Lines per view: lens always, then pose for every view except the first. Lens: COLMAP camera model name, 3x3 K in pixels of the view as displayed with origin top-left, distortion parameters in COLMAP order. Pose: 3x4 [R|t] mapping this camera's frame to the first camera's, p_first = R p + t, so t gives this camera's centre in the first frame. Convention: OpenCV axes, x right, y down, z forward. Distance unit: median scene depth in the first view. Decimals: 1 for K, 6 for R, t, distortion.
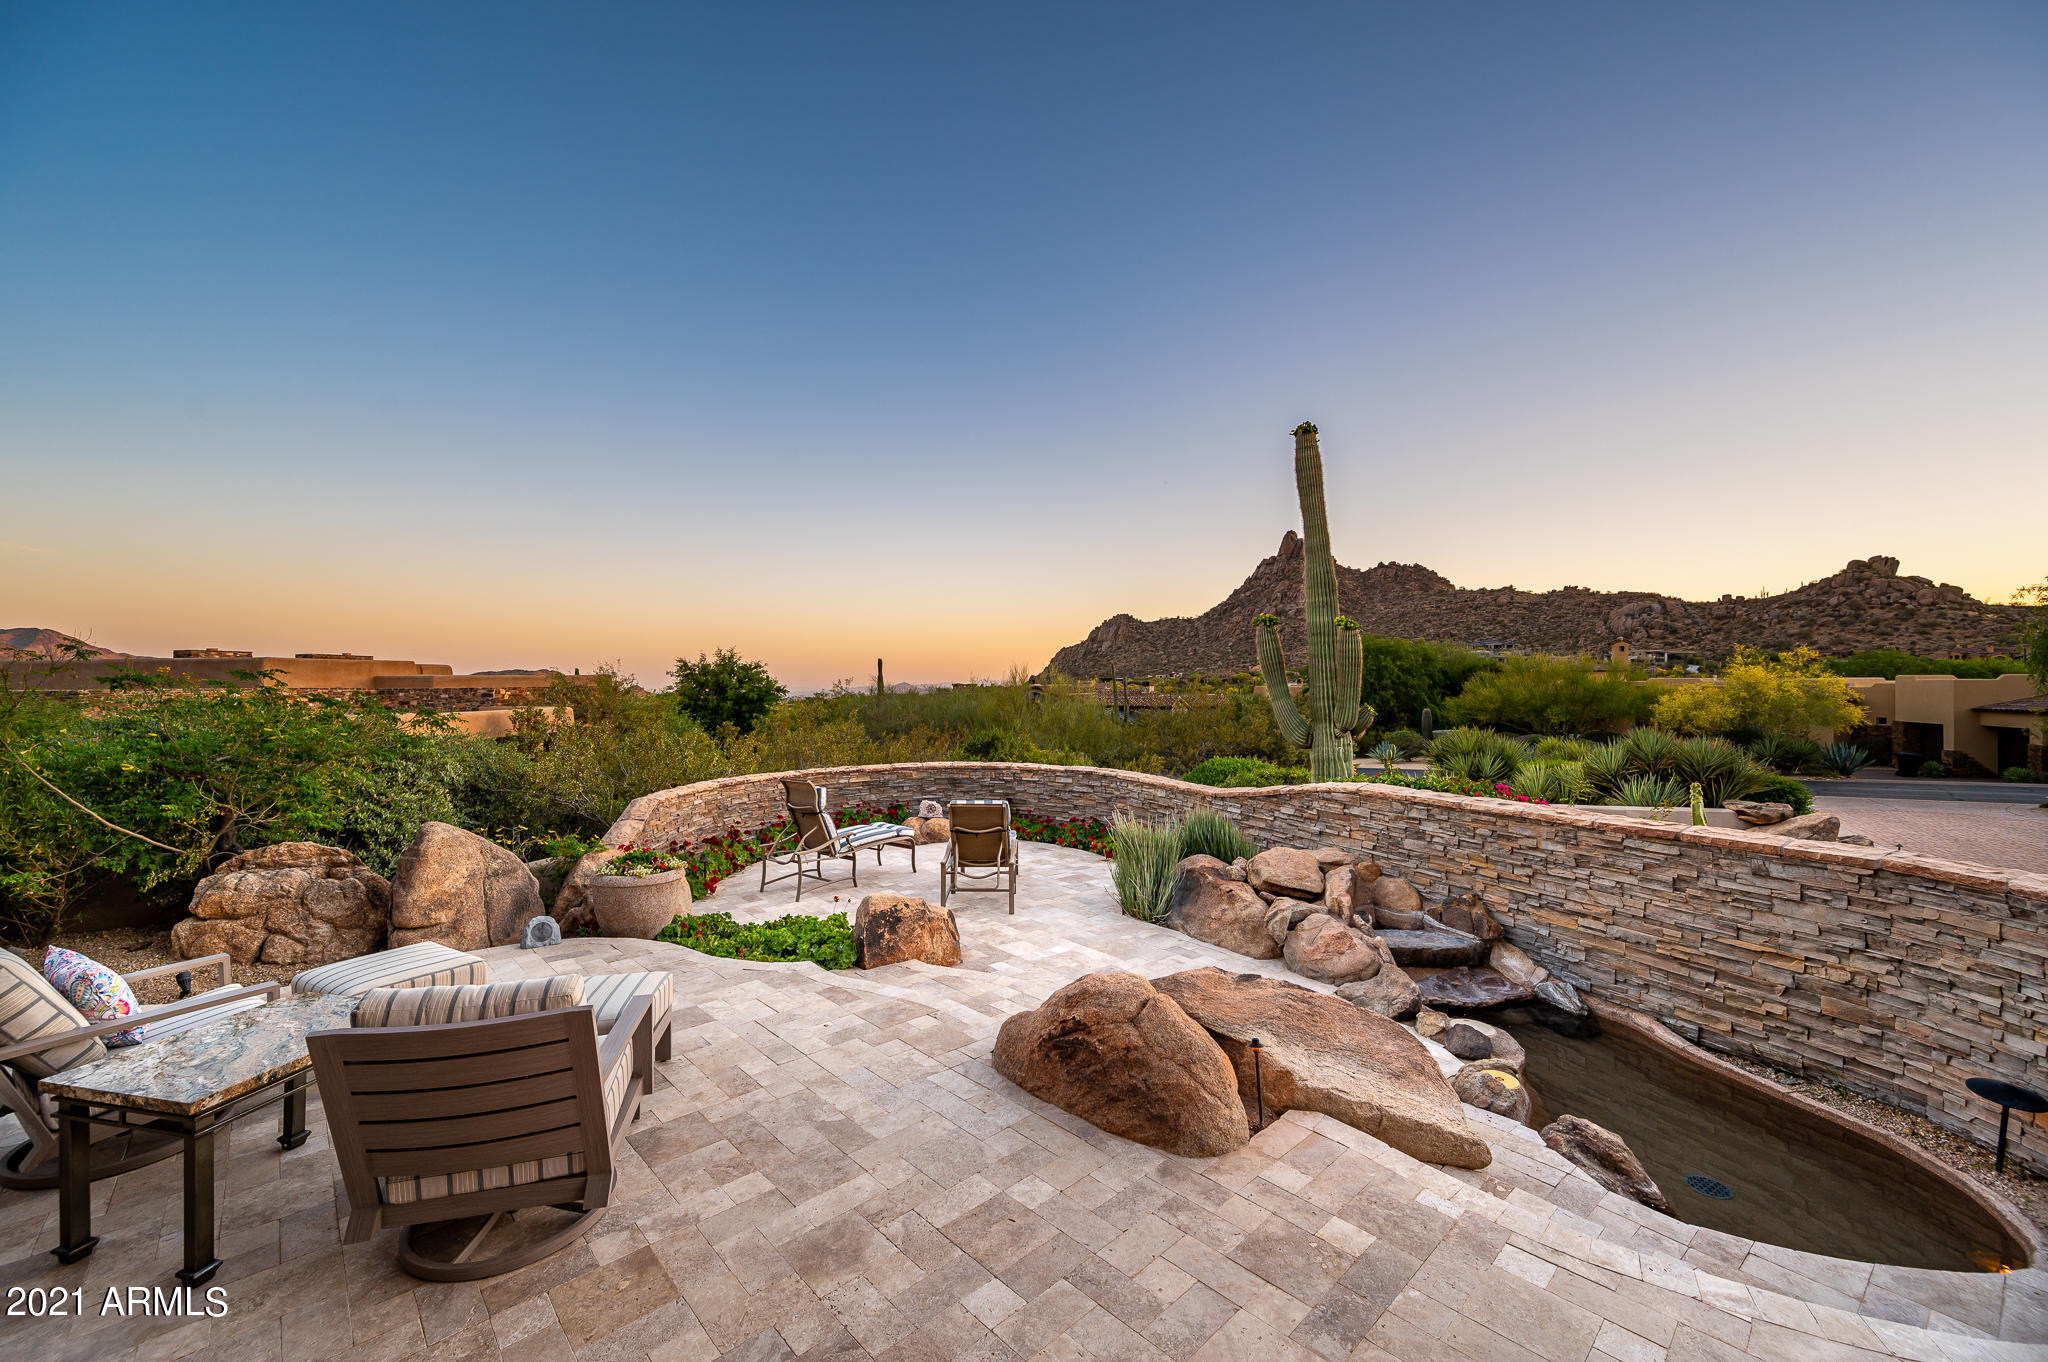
lens RADIAL K [[776.5, 0, 1030.2], [0, 776.5, 683.5], [0, 0, 1]] dist [0.002229, -0.000223]
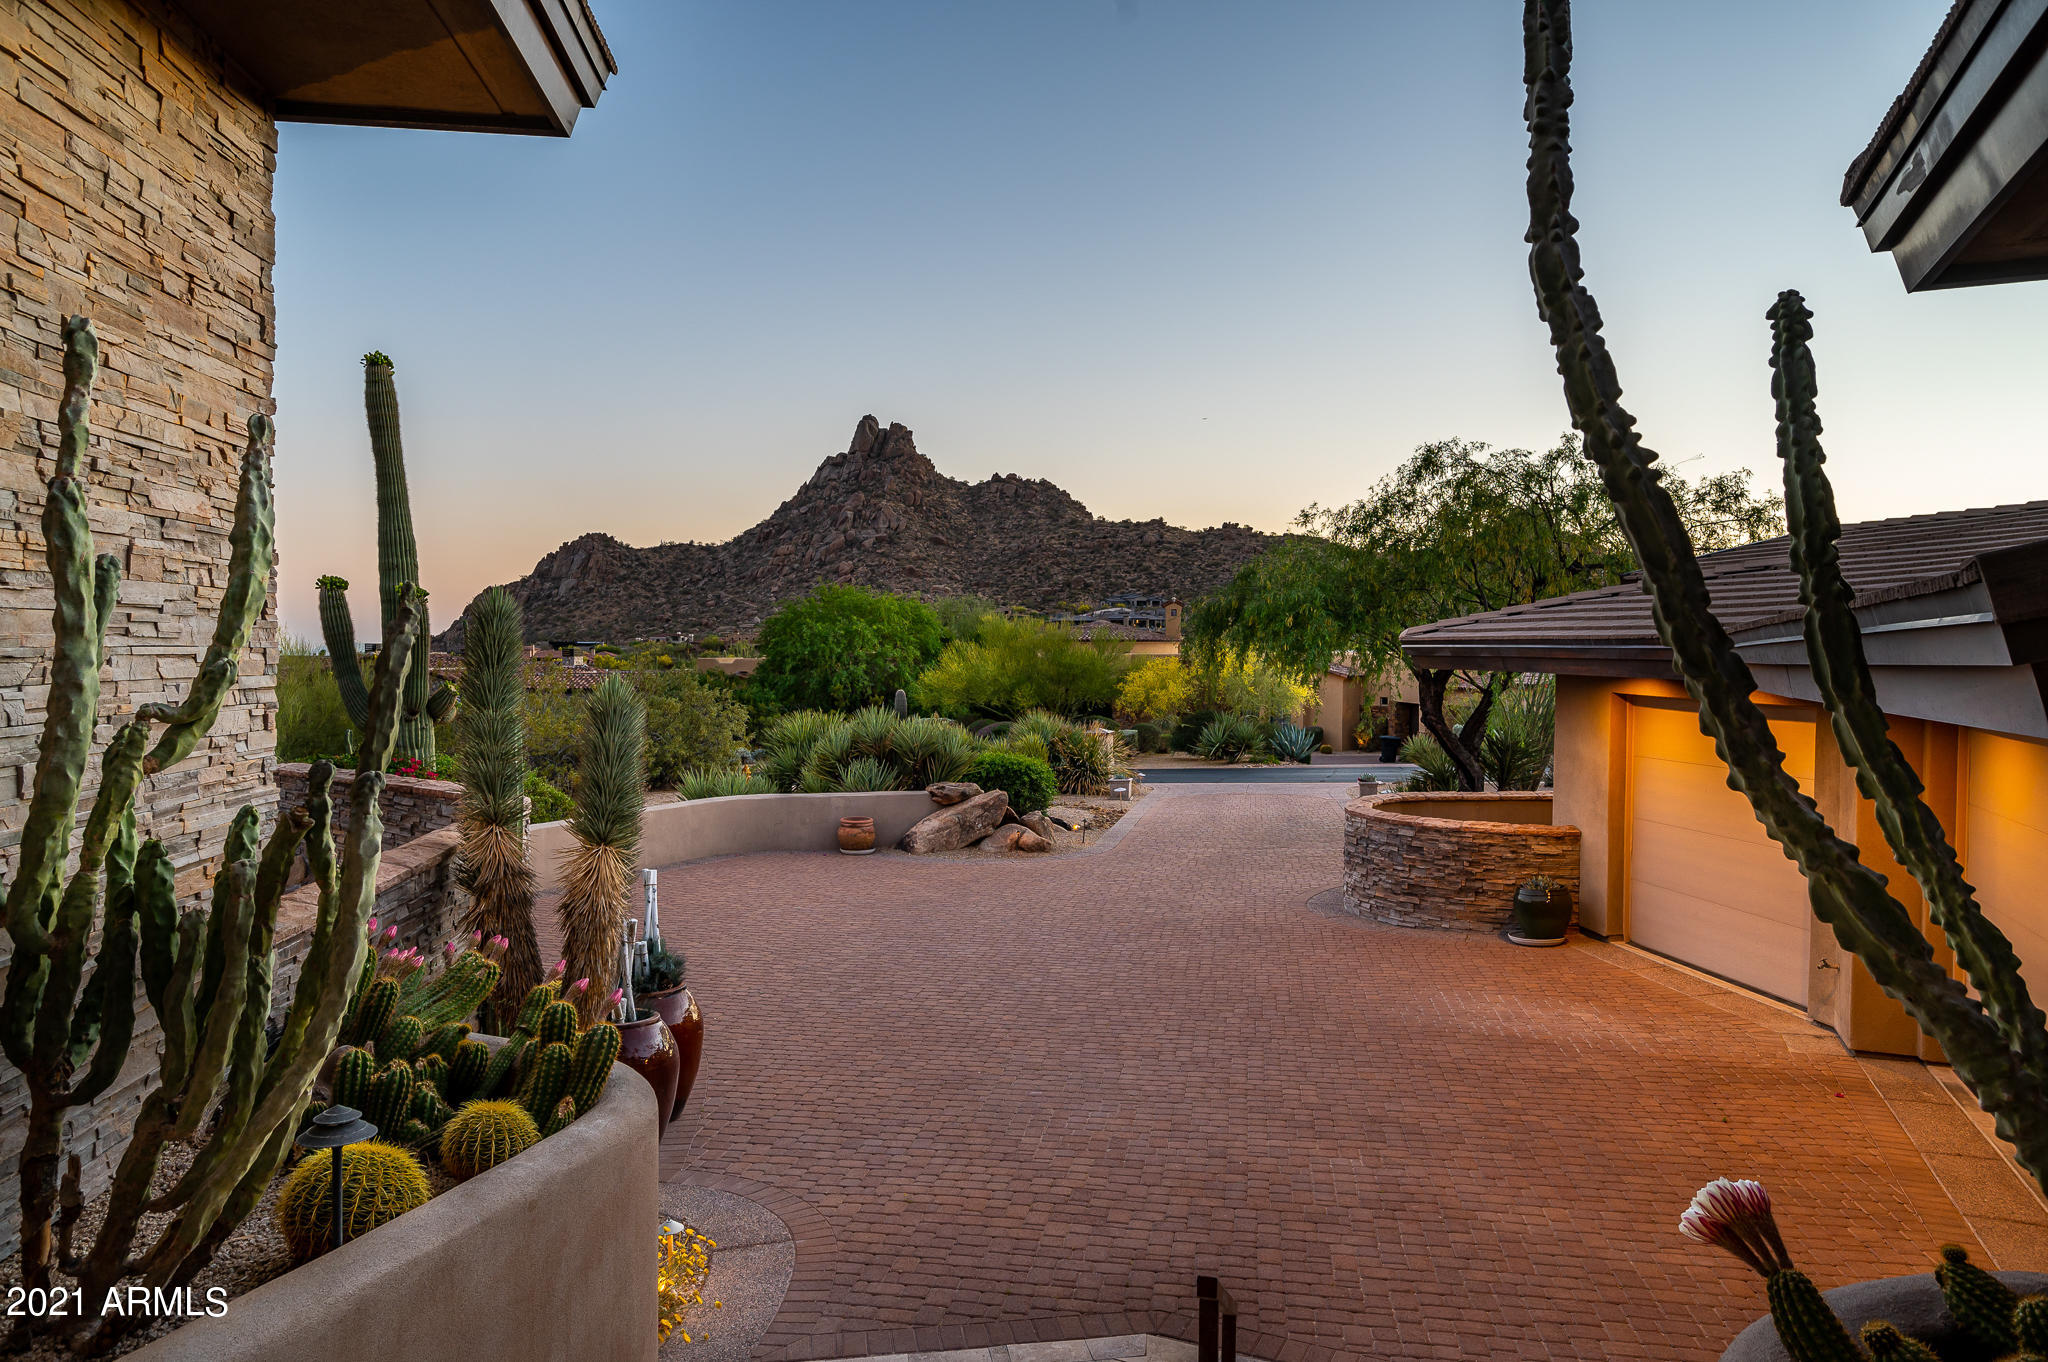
lens RADIAL K [[1269.1, 0, 1014.3], [0, 1269.1, 676.1], [0, 0, 1]] dist [-0.002248, 0.000060]
pose [[0.909030, -0.001301, 0.416728, 0.399412], [-0.006674, 0.999821, 0.017680, -0.009188], [-0.416677, -0.018853, 0.908859, -0.547060]]
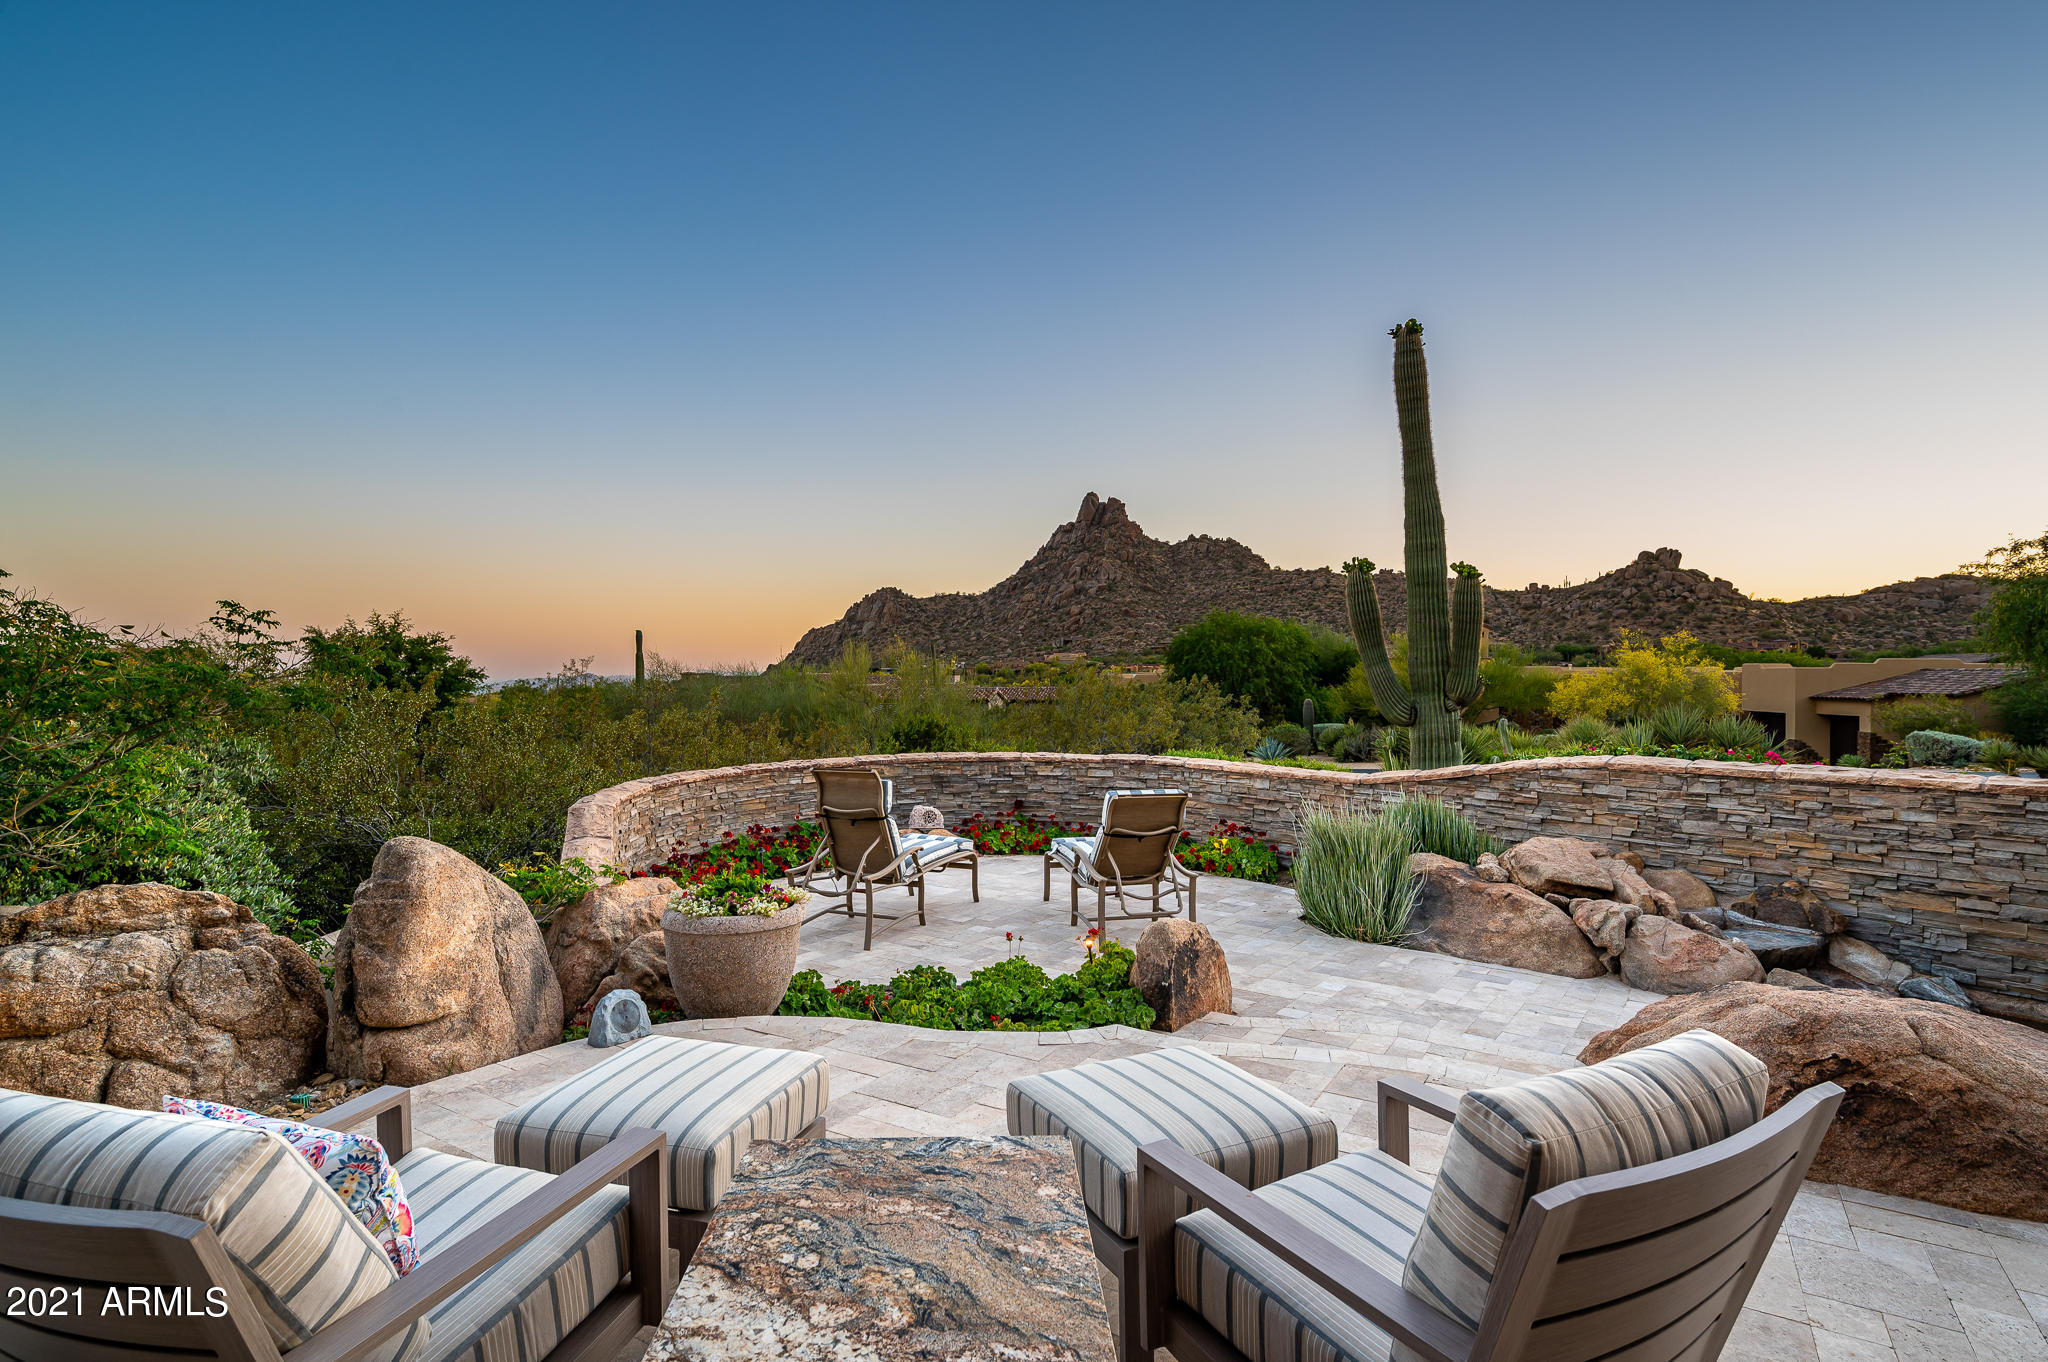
lens RADIAL K [[979.3, 0, 1012.0], [0, 979.3, 680.1], [0, 0, 1]] dist [0.002943, 0.000812]
pose [[0.969281, 0.002966, 0.245939, -0.282293], [-0.004066, 0.999984, 0.003962, 0.032634], [-0.245924, -0.004840, 0.969277, 0.112595]]
